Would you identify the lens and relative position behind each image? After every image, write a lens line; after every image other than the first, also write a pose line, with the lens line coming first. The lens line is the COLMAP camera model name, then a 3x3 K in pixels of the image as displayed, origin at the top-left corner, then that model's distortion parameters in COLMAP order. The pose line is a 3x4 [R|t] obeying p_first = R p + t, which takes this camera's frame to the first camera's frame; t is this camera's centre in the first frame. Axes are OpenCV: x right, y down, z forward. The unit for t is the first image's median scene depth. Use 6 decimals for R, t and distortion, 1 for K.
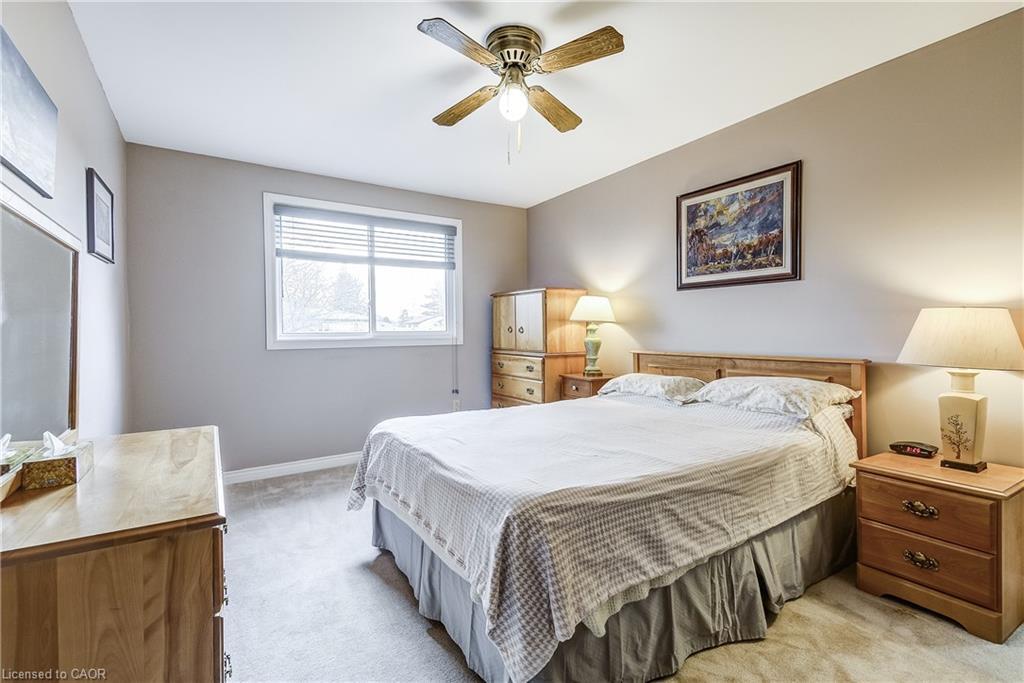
lens RADIAL K [[461.4, 0, 508.9], [0, 461.4, 338.9], [0, 0, 1]] dist [0.002803, 0.000092]
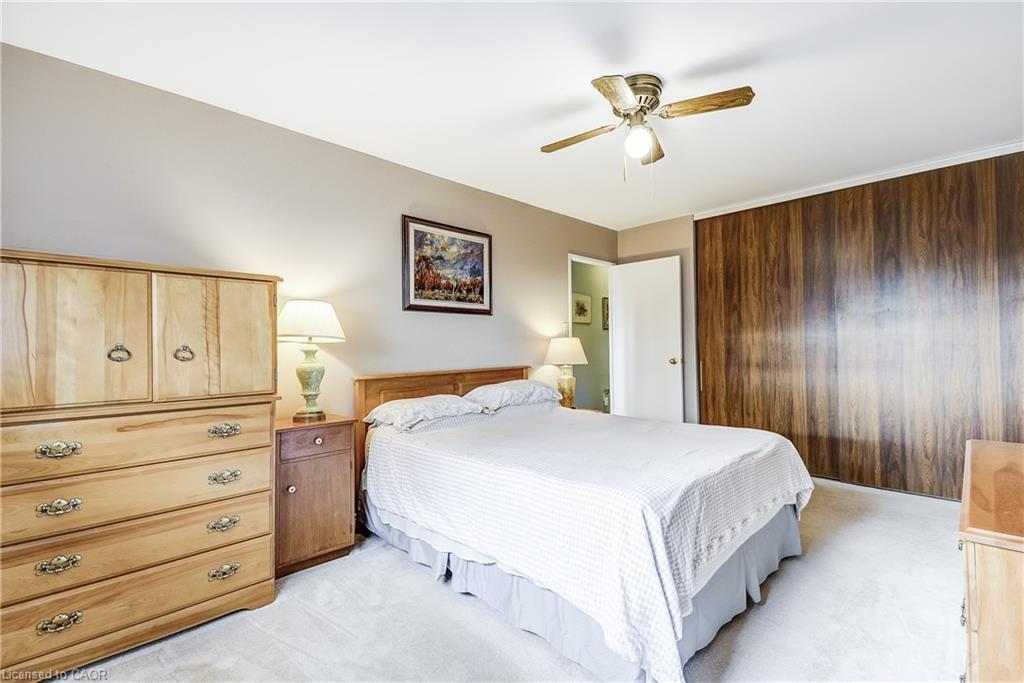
lens RADIAL K [[461.4, 0, 511.7], [0, 461.4, 342.1], [0, 0, 1]] dist [0.002803, 0.000092]
pose [[-0.243570, 0.024018, 0.969586, -0.705822], [0.039825, 0.999098, -0.014745, -0.016384], [-0.969065, 0.035022, -0.244307, 1.140048]]
